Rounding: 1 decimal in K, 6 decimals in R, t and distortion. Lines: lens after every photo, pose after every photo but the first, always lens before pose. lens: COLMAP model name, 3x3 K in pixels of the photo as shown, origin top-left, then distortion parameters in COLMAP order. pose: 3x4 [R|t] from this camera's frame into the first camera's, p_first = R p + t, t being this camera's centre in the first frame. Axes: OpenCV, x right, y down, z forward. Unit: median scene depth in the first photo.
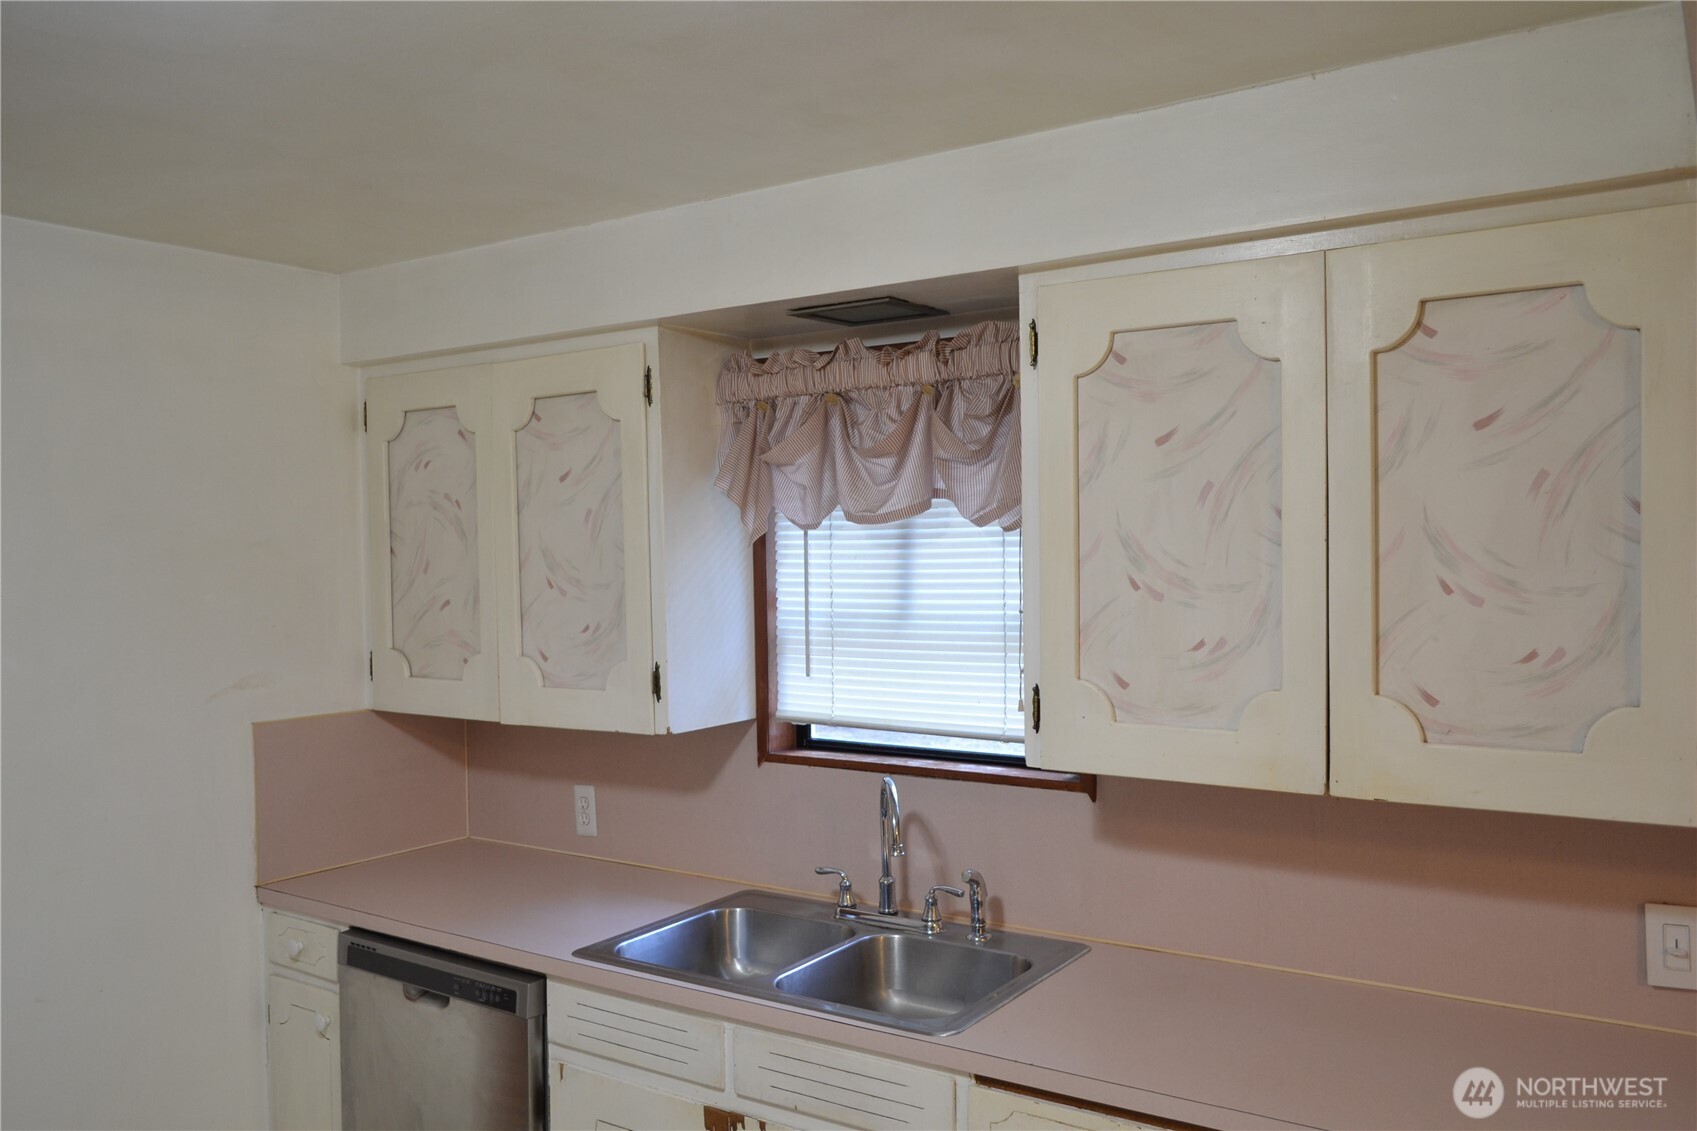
lens RADIAL K [[1343.7, 0, 846.0], [0, 1343.7, 564.1], [0, 0, 1]] dist [-0.006239, -0.002871]
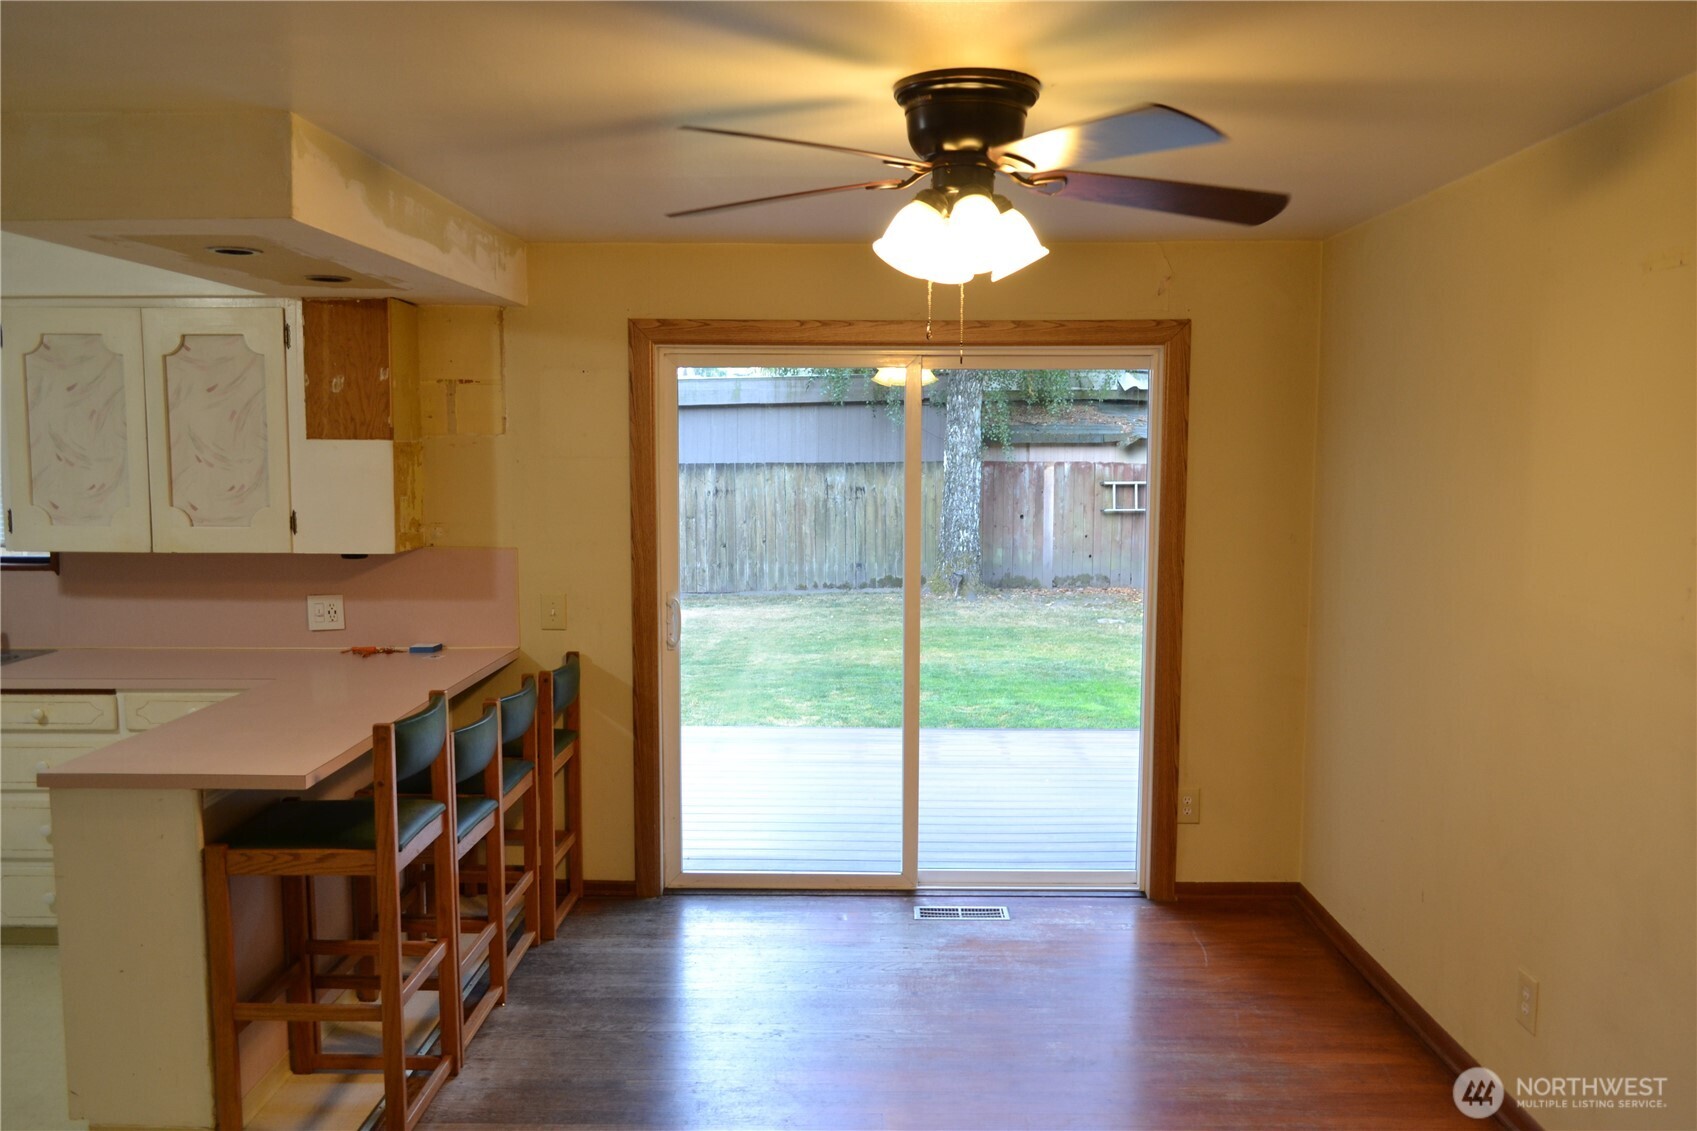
lens RADIAL K [[1343.7, 0, 860.7], [0, 1343.7, 573.3], [0, 0, 1]] dist [-0.006239, -0.002871]
pose [[0.833904, -0.032487, 0.550953, 0.109096], [-0.008596, 0.997381, 0.071820, 0.035604], [-0.551843, -0.064627, 0.831440, -1.500184]]
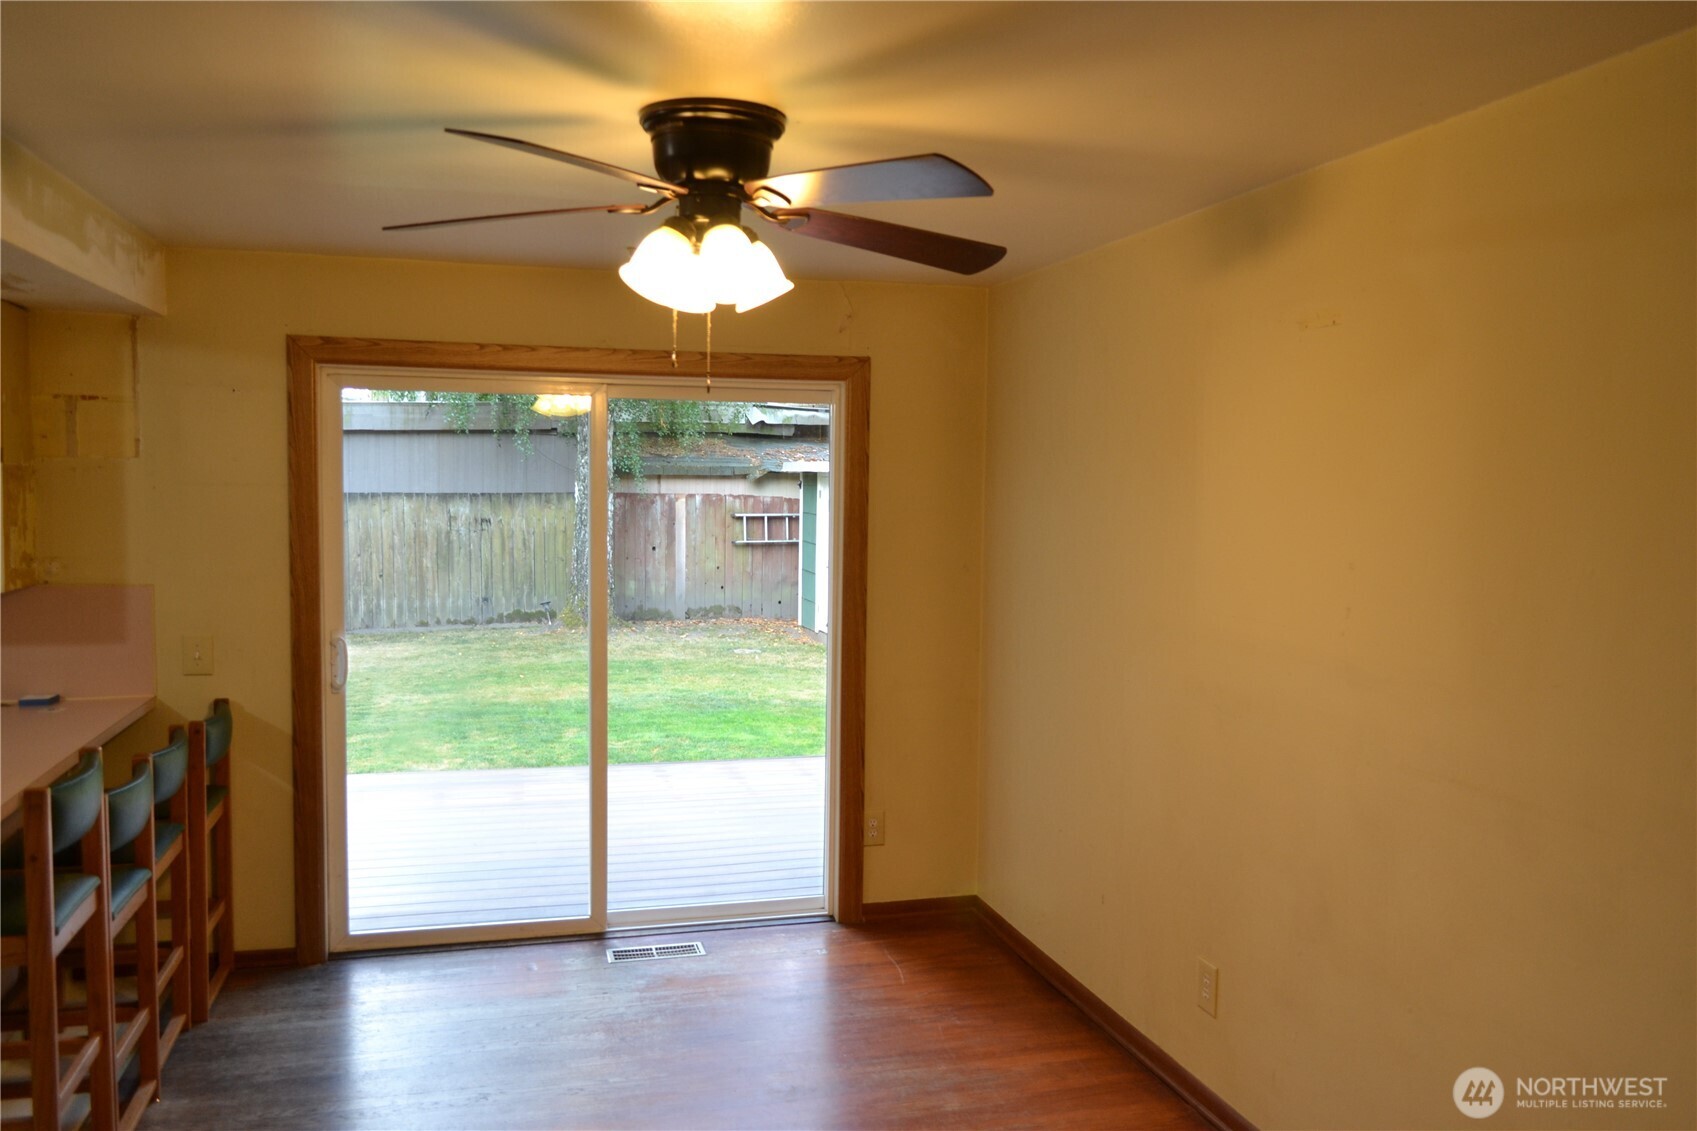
lens RADIAL K [[1343.7, 0, 851.6], [0, 1343.7, 570.8], [0, 0, 1]] dist [-0.006239, -0.002871]
pose [[0.645996, -0.024528, 0.762947, 0.010391], [-0.012991, 0.998986, 0.043116, 0.038807], [-0.763230, -0.037764, 0.645022, -1.400715]]
